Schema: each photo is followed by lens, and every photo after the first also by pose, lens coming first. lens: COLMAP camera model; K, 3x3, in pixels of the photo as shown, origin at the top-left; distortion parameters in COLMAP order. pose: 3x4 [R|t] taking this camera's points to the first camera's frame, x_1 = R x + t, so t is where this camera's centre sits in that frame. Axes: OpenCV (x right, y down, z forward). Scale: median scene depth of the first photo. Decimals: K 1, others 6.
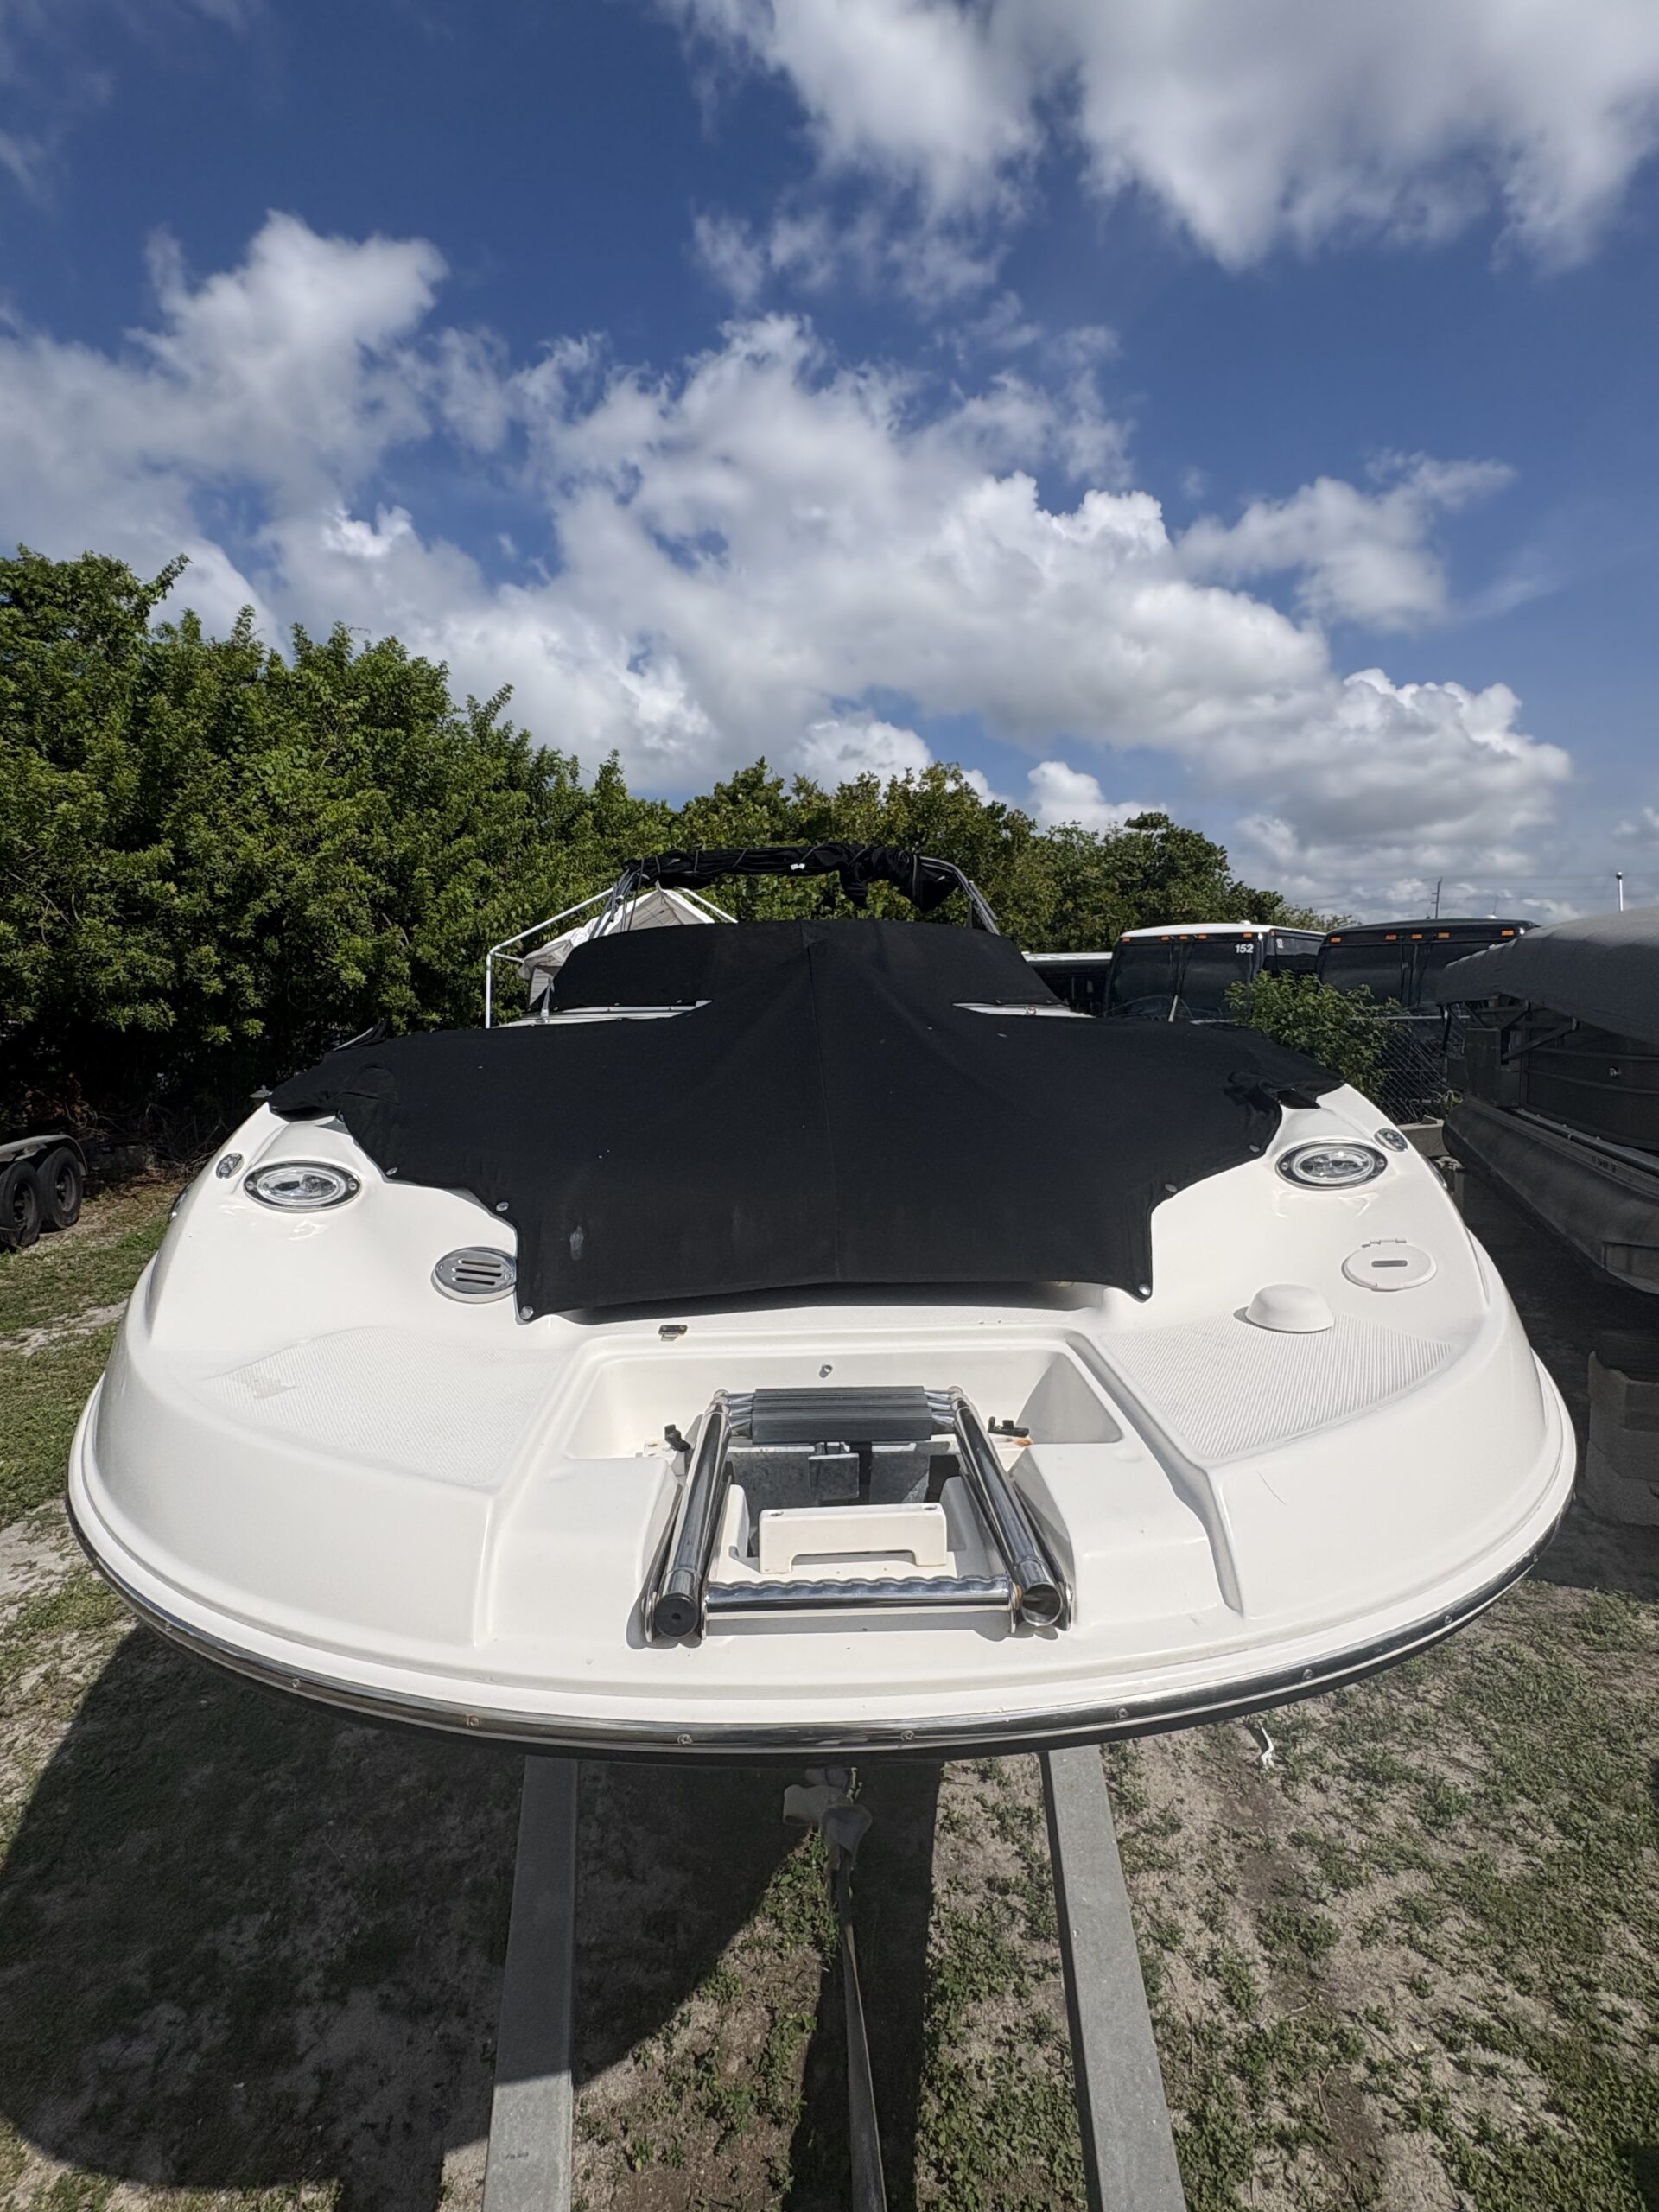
lens RADIAL K [[1032.1, 0, 829.5], [0, 1032.1, 1106.0], [0, 0, 1]] dist [0.000496, 0.000155]
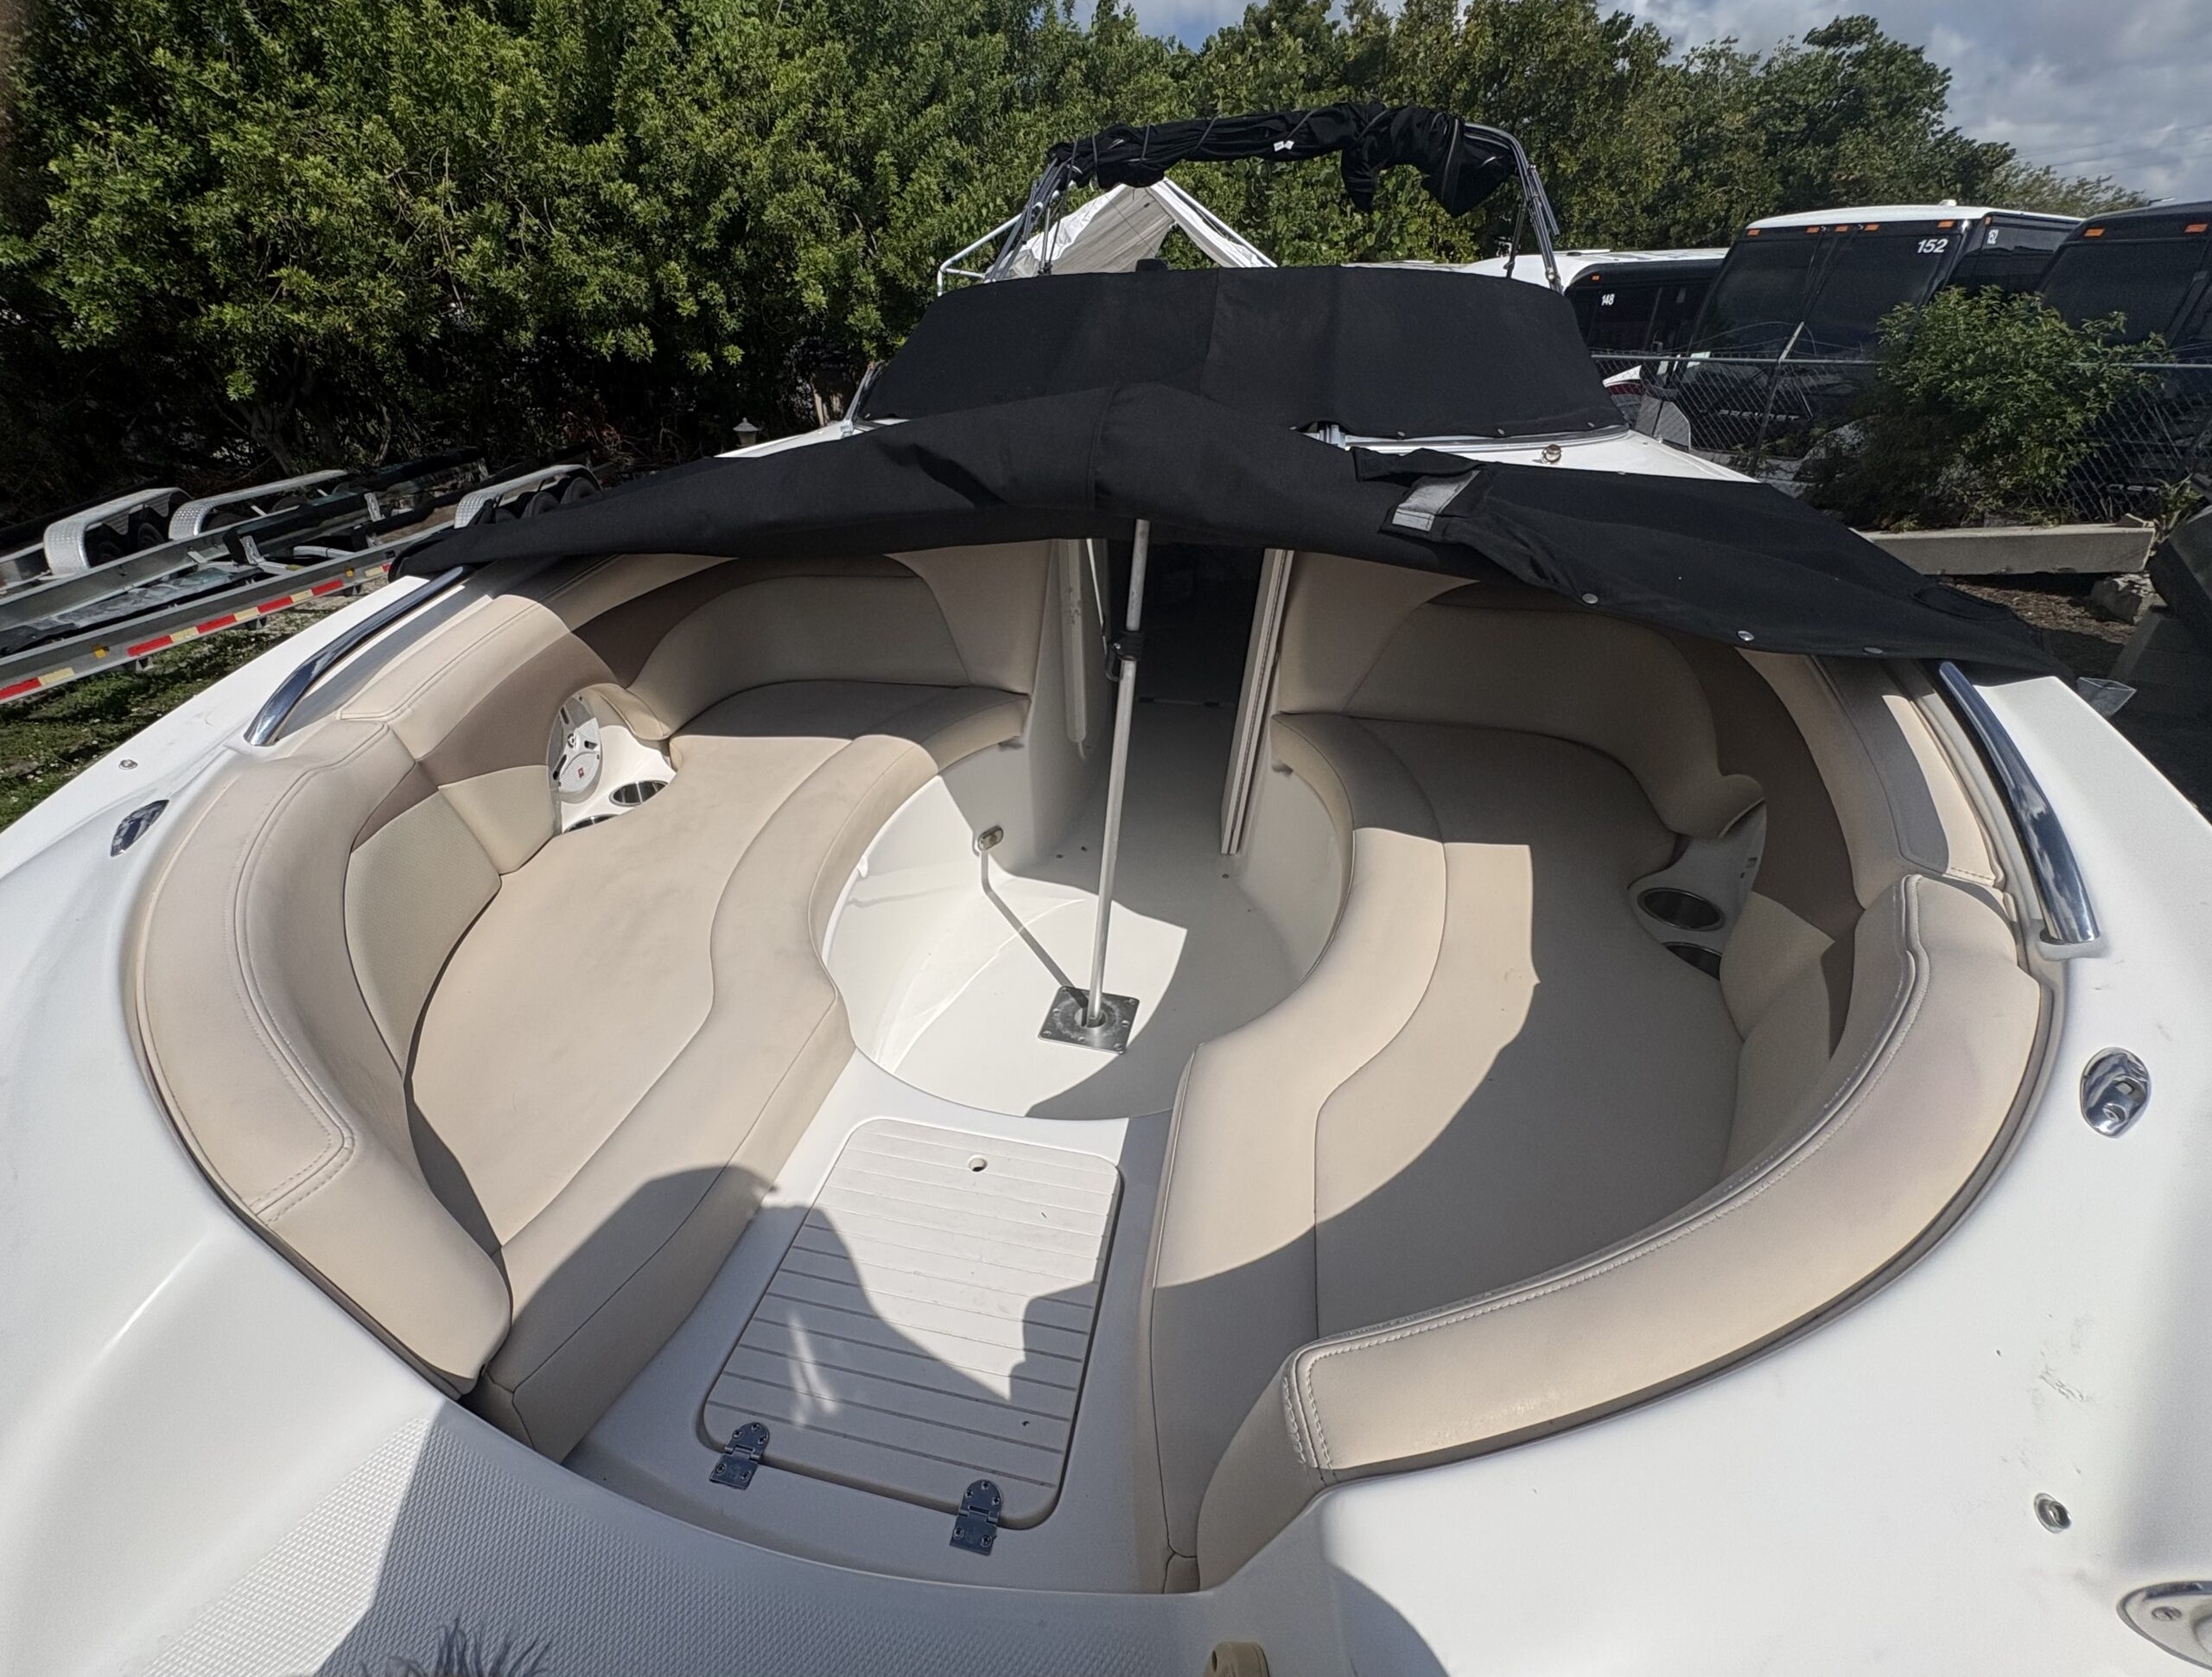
lens RADIAL K [[910.8, 0, 1068.9], [0, 910.8, 838.4], [0, 0, 1]] dist [-0.001717, 0.000827]
pose [[0.962193, 0.142528, -0.232099, 0.025669], [-0.031021, 0.903954, 0.426503, -0.036177], [0.270596, -0.403179, 0.874200, 0.121699]]
